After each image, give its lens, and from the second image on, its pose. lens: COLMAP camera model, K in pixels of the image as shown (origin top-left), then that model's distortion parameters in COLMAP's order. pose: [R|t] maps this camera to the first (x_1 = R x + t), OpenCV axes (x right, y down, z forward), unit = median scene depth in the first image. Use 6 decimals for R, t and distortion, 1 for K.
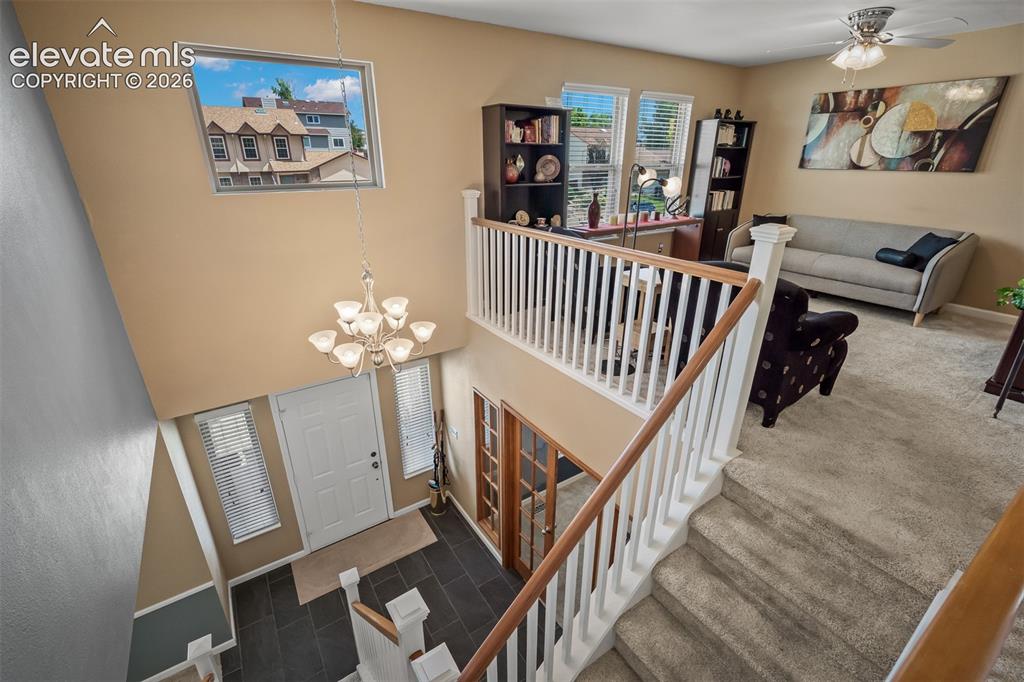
lens RADIAL K [[452.2, 0, 514.6], [0, 452.2, 342.2], [0, 0, 1]] dist [0.000574, -0.000023]
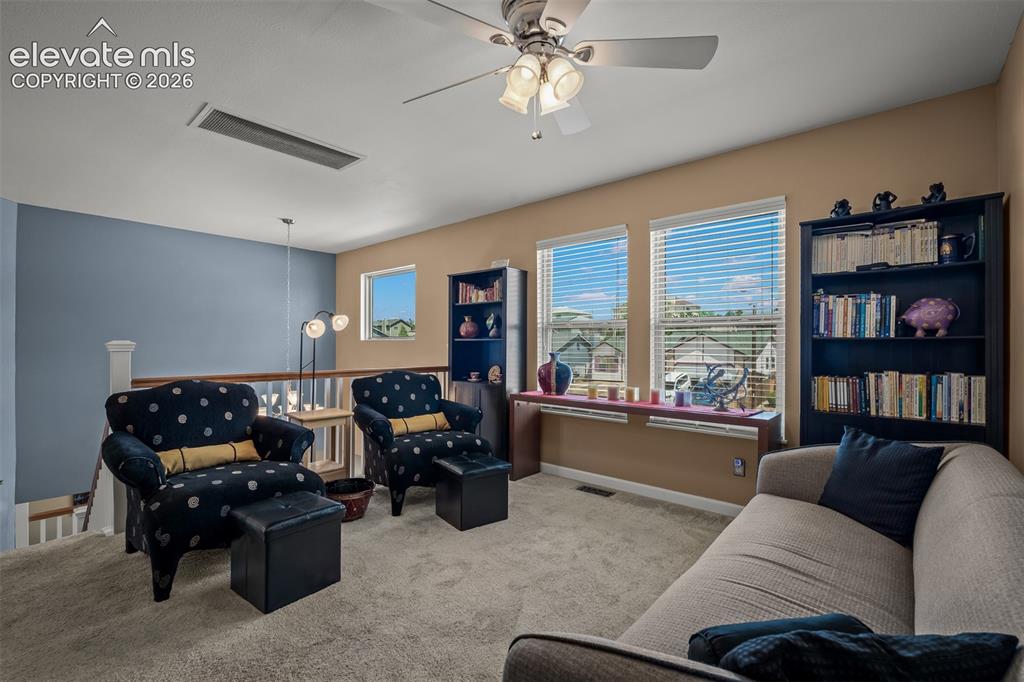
lens RADIAL K [[452.2, 0, 511.8], [0, 452.2, 339.3], [0, 0, 1]] dist [0.000574, -0.000023]
pose [[0.275795, -0.002131, -0.961214, 1.036509], [-0.358846, 0.927470, -0.105017, -0.271735], [0.891721, 0.373891, 0.255027, 0.811008]]
